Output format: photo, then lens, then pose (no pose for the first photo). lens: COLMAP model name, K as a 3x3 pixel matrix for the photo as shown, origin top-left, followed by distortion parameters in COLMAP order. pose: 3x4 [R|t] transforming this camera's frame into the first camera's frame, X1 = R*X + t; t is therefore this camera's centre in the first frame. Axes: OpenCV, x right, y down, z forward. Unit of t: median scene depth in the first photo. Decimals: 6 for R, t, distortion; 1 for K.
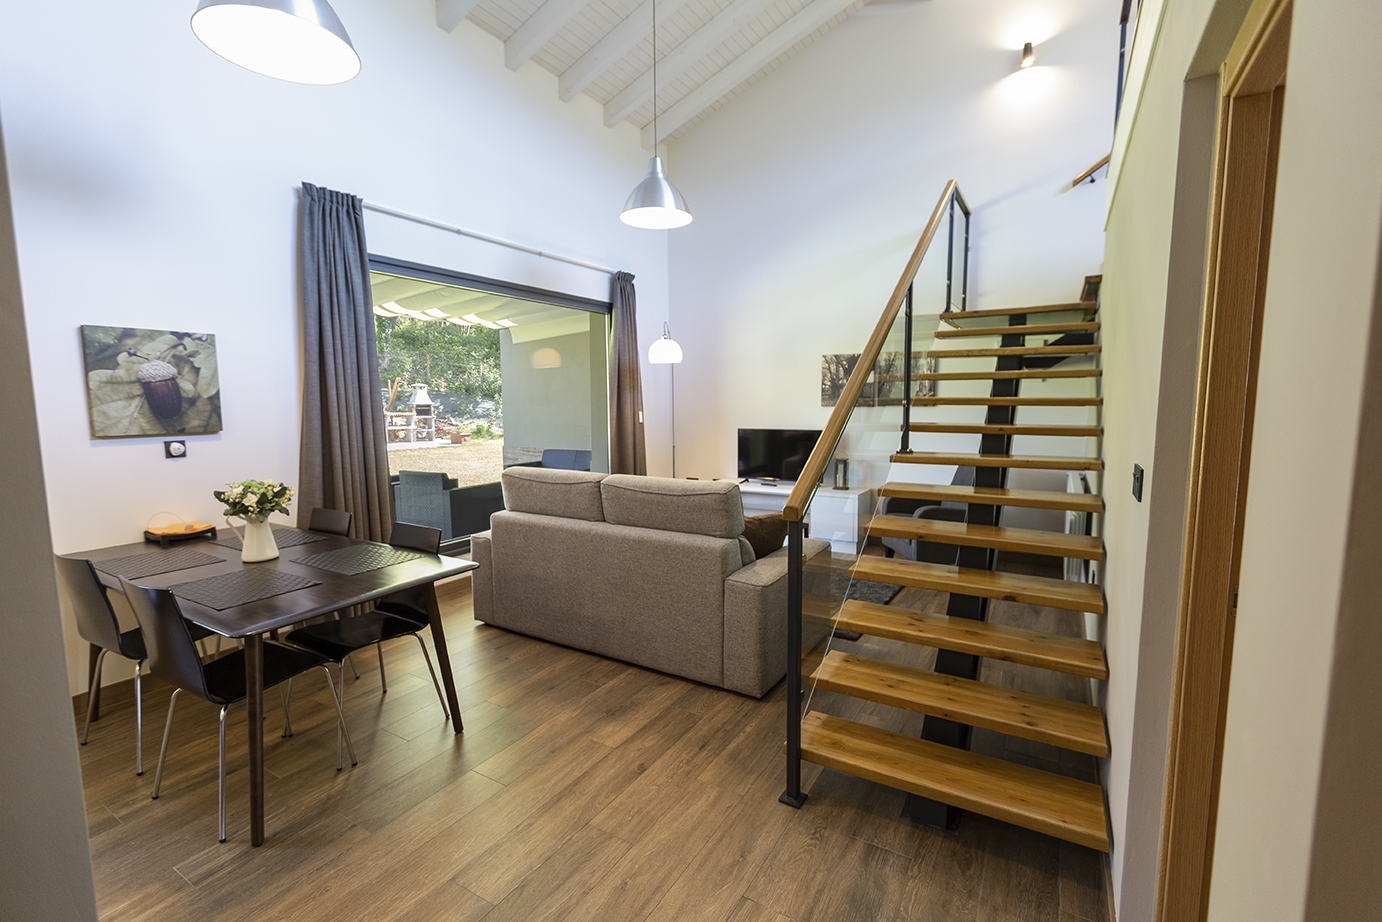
lens RADIAL K [[611.5, 0, 691.5], [0, 611.5, 461.3], [0, 0, 1]] dist [0.002770, -0.001247]
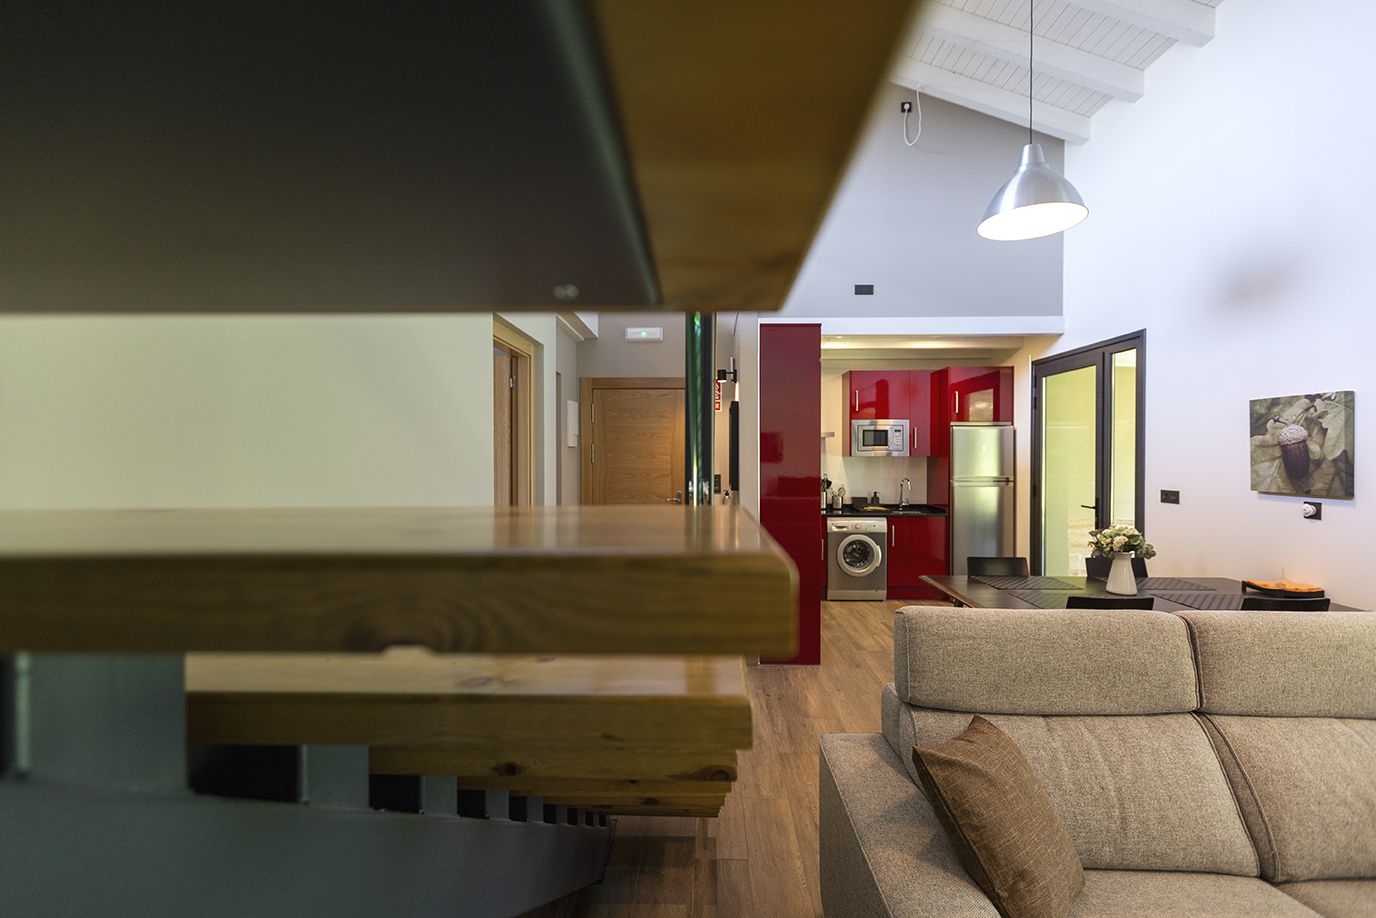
lens RADIAL K [[608.8, 0, 685.4], [0, 608.8, 458.9], [0, 0, 1]] dist [0.002770, -0.001247]
pose [[-0.874811, 0.011069, -0.484337, 0.524108], [-0.043802, 0.993837, 0.101830, -0.157250], [0.482479, 0.110297, -0.868935, 1.334168]]
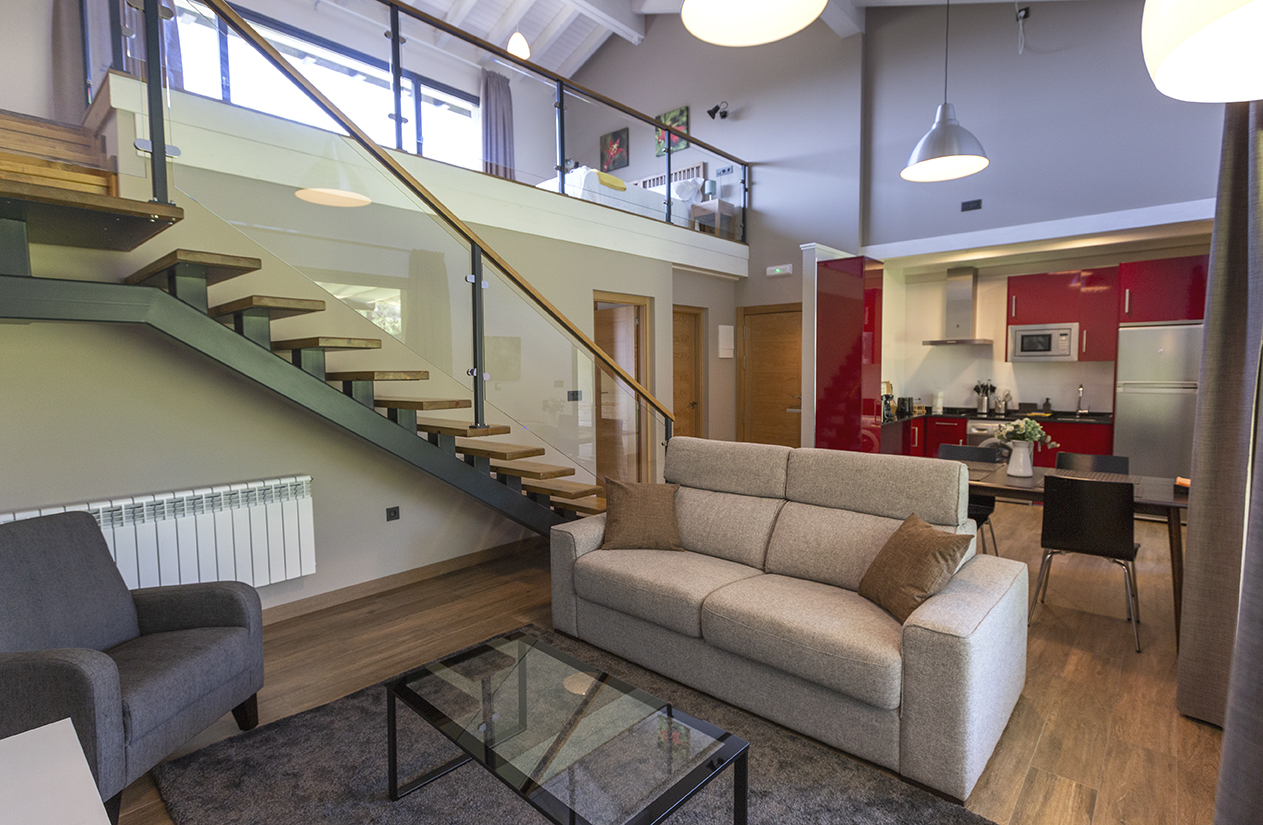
lens RADIAL K [[609.9, 0, 629.0], [0, 609.9, 404.9], [0, 0, 1]] dist [0.009508, -0.000065]
pose [[-0.981278, 0.005327, 0.192524, -0.078543], [0.036982, 0.986227, 0.161209, -0.219929], [-0.189014, 0.165311, -0.967960, 2.096032]]
